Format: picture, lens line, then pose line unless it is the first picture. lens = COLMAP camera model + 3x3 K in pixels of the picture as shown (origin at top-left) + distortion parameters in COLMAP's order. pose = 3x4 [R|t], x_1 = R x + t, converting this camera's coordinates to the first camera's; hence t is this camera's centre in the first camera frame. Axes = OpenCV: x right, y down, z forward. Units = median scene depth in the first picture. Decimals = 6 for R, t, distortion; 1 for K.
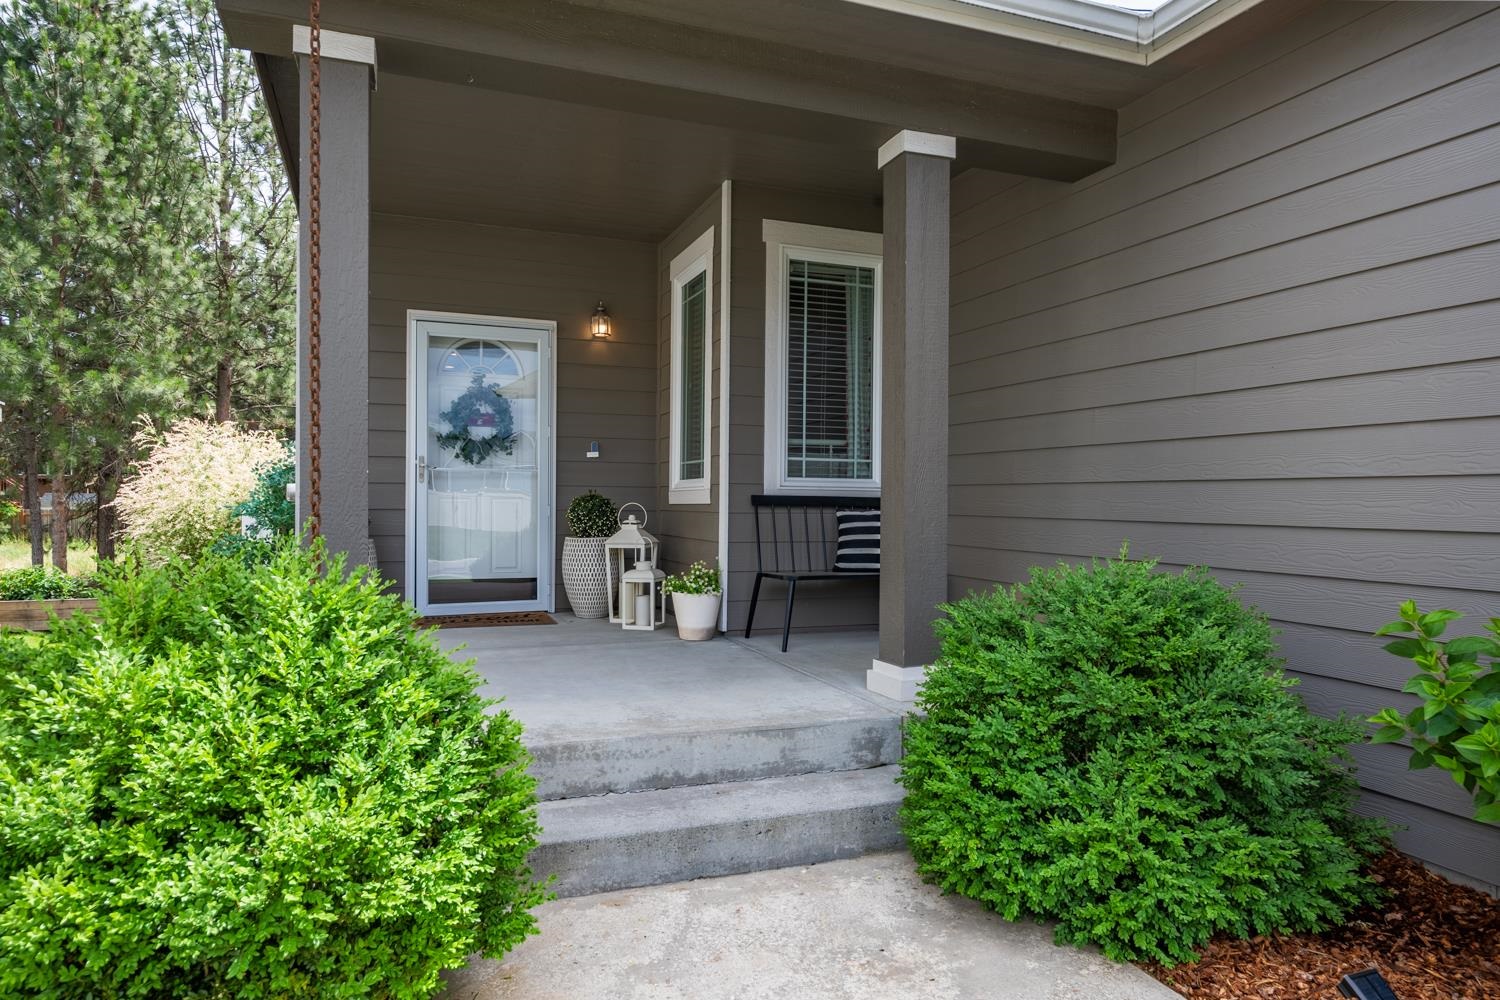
lens RADIAL K [[968.7, 0, 752.4], [0, 968.7, 504.8], [0, 0, 1]] dist [0.000899, -0.000135]
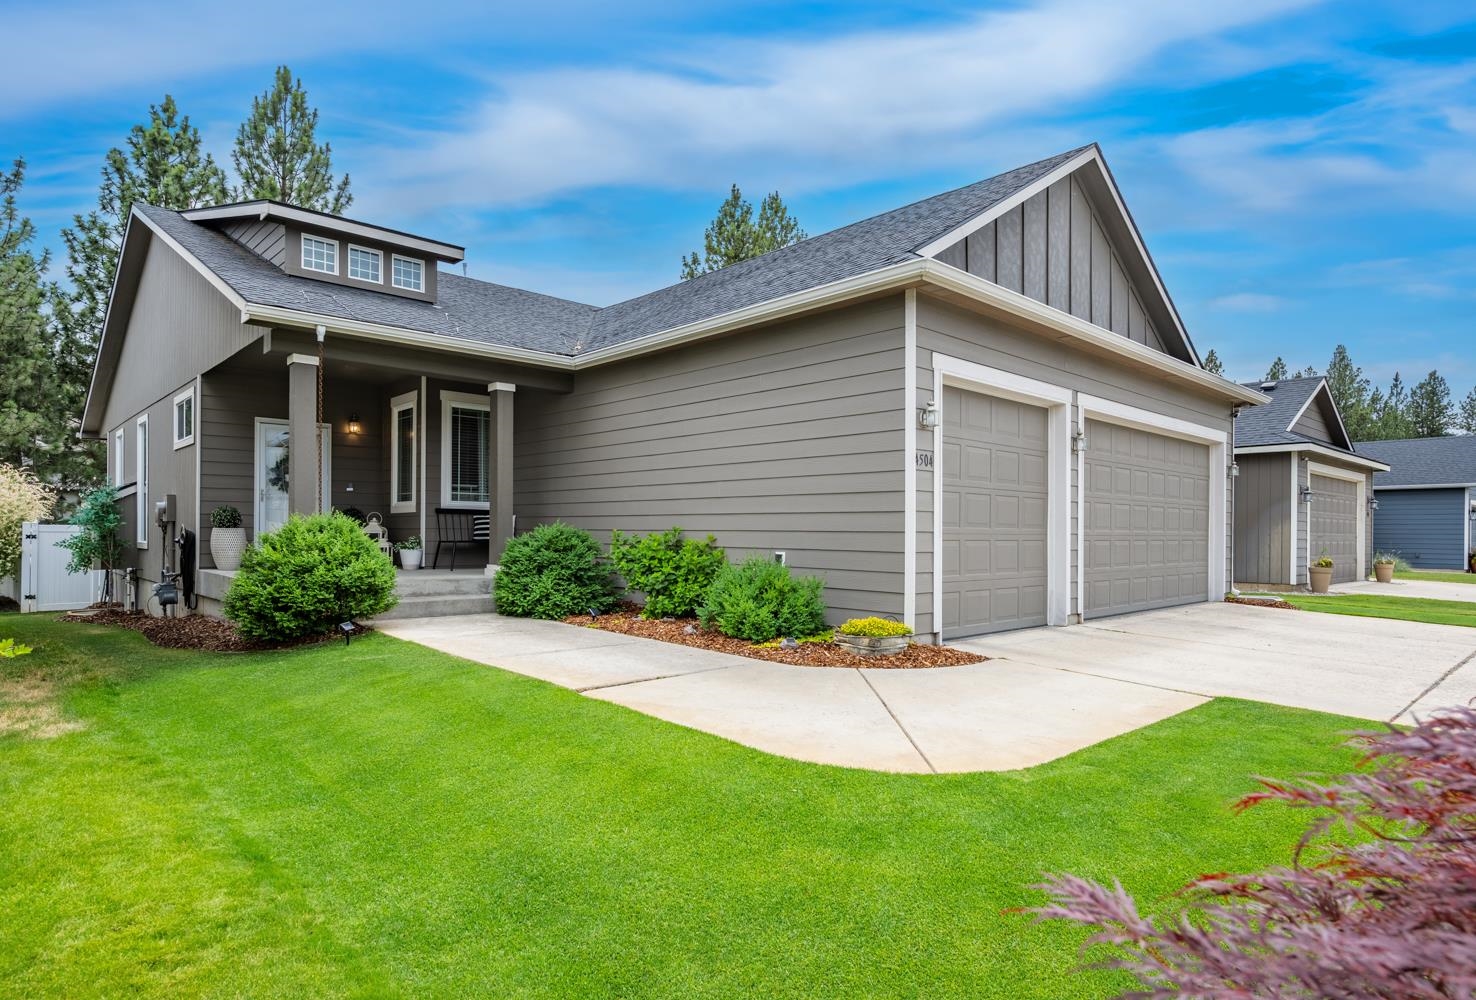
lens RADIAL K [[842.3, 0, 732.0], [0, 842.3, 530.8], [0, 0, 1]] dist [-0.004281, -0.000406]
pose [[0.927874, -0.003339, 0.372879, -0.094147], [0.004191, 0.999990, -0.001475, 0.050030], [-0.372871, 0.002932, 0.927879, -1.139028]]
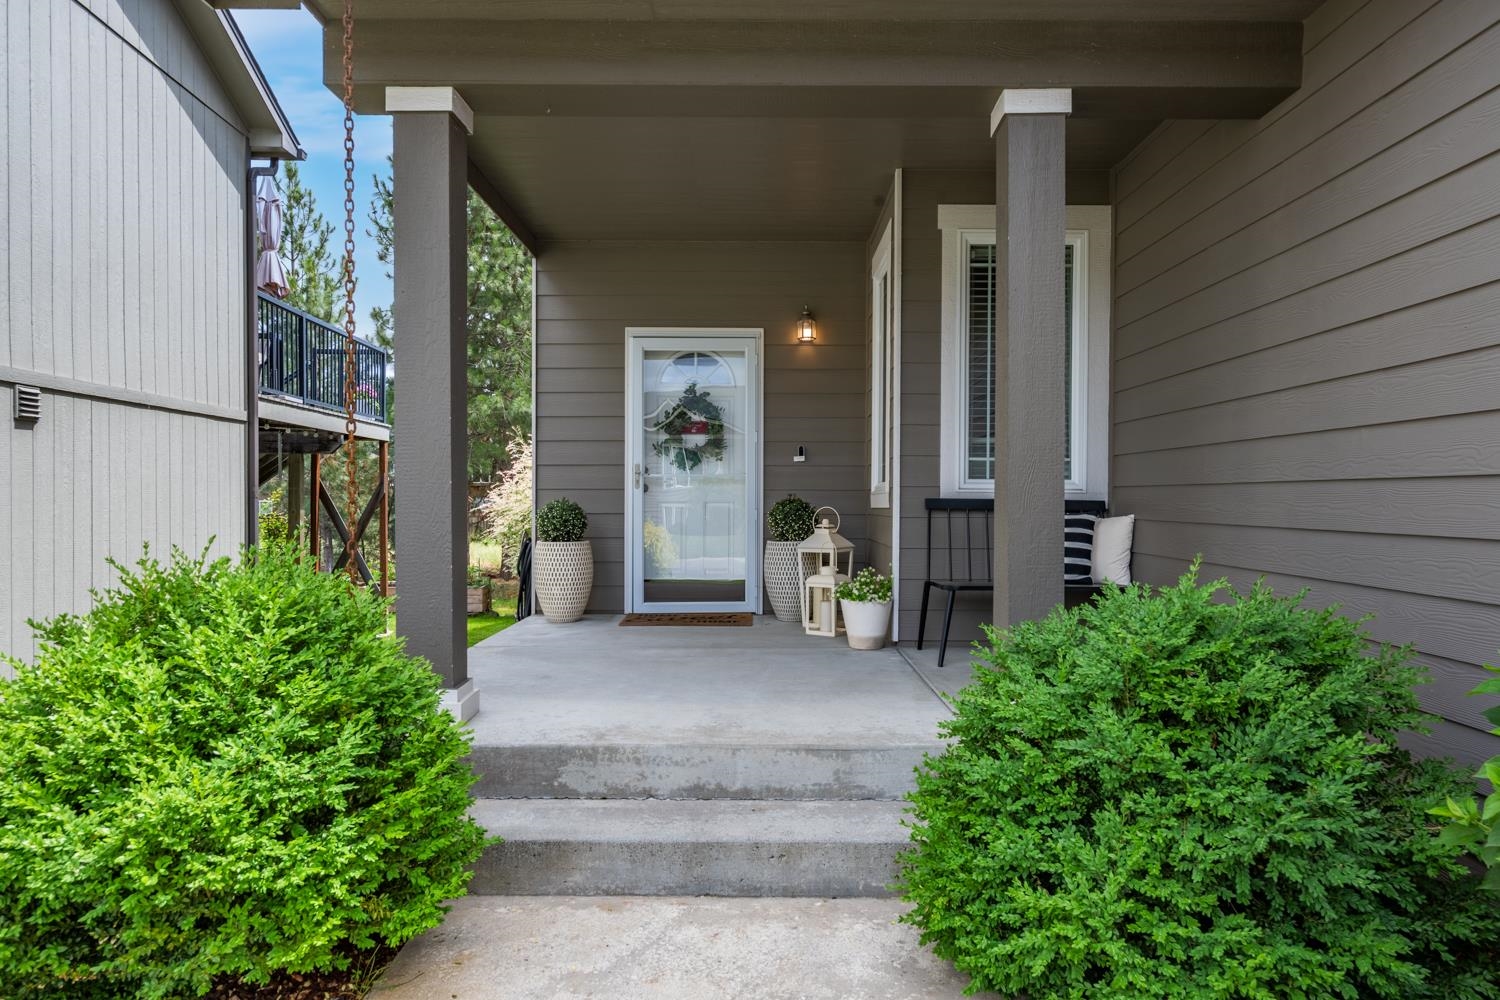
lens RADIAL K [[964.7, 0, 749.2], [0, 964.7, 507.6], [0, 0, 1]] dist [0.000379, -0.000748]
pose [[0.929889, -0.002445, -0.367831, 0.183950], [0.003326, 0.999993, 0.001761, -0.003415], [0.367824, -0.002861, 0.929891, 0.060898]]
